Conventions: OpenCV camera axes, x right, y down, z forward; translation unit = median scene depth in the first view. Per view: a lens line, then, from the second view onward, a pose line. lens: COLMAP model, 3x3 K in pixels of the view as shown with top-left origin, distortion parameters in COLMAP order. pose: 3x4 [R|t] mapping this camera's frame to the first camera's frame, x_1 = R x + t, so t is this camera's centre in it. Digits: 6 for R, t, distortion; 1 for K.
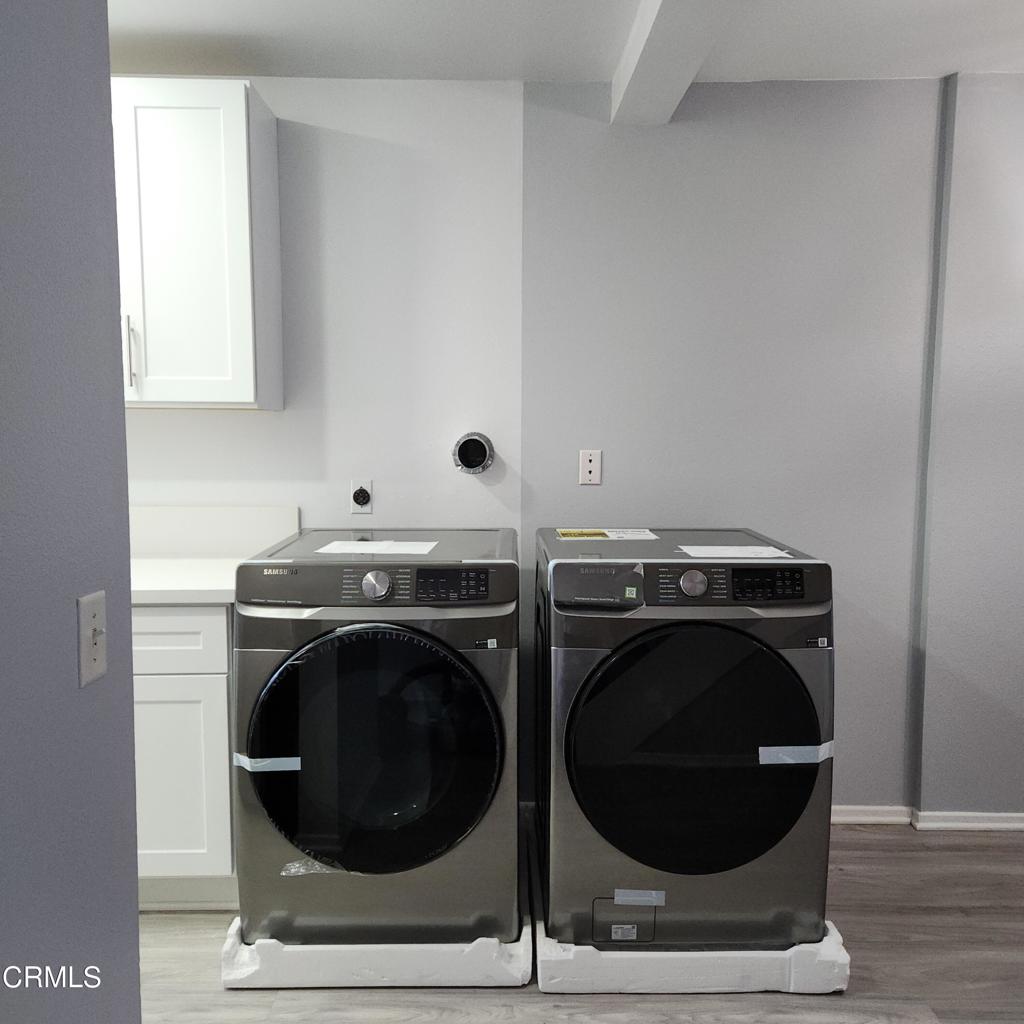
lens RADIAL K [[903.4, 0, 512.2], [0, 903.4, 511.6], [0, 0, 1]] dist [0.064779, -0.043425]
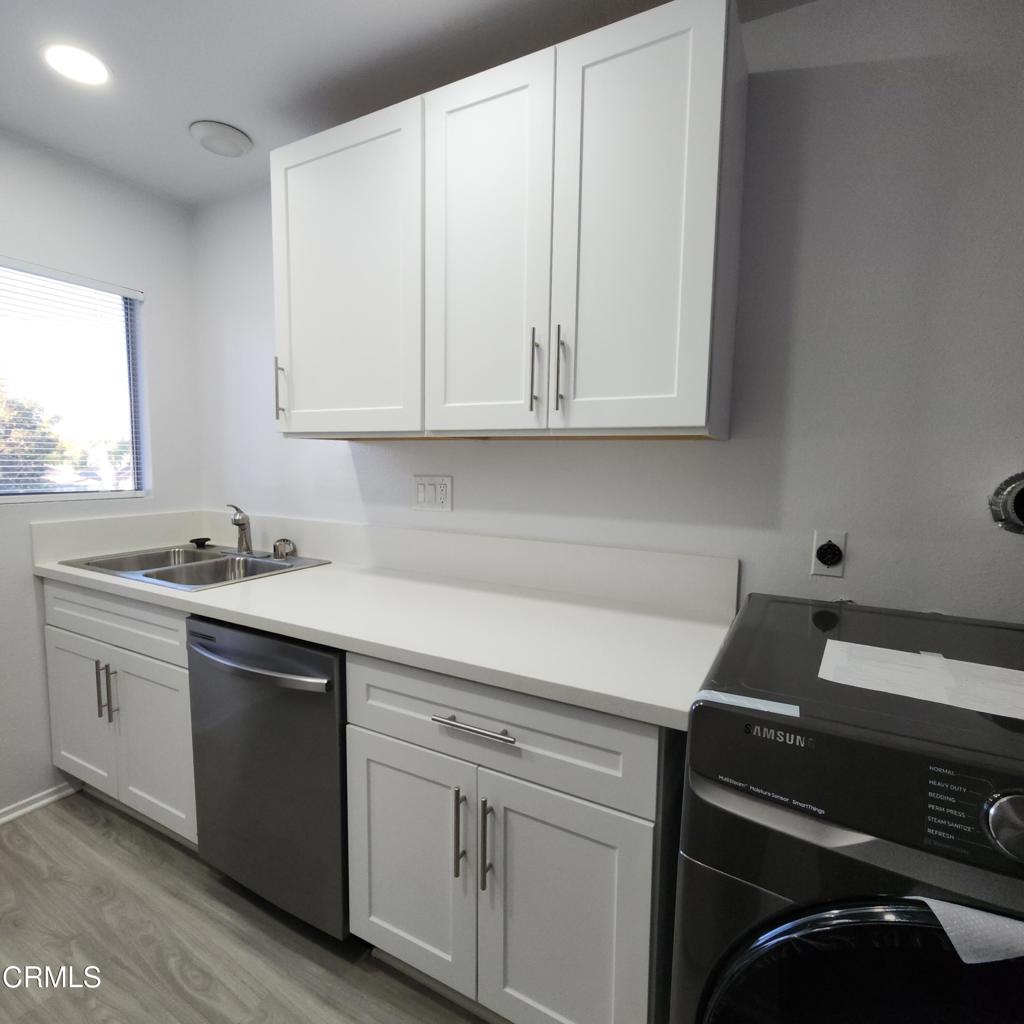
lens RADIAL K [[559.4, 0, 510.1], [0, 559.4, 515.3], [0, 0, 1]] dist [0.004487, 0.000788]
pose [[0.874448, 0.061076, -0.481260, -0.198589], [-0.058680, 0.998076, 0.020044, -0.047512], [0.481558, 0.010712, 0.876349, 0.523095]]
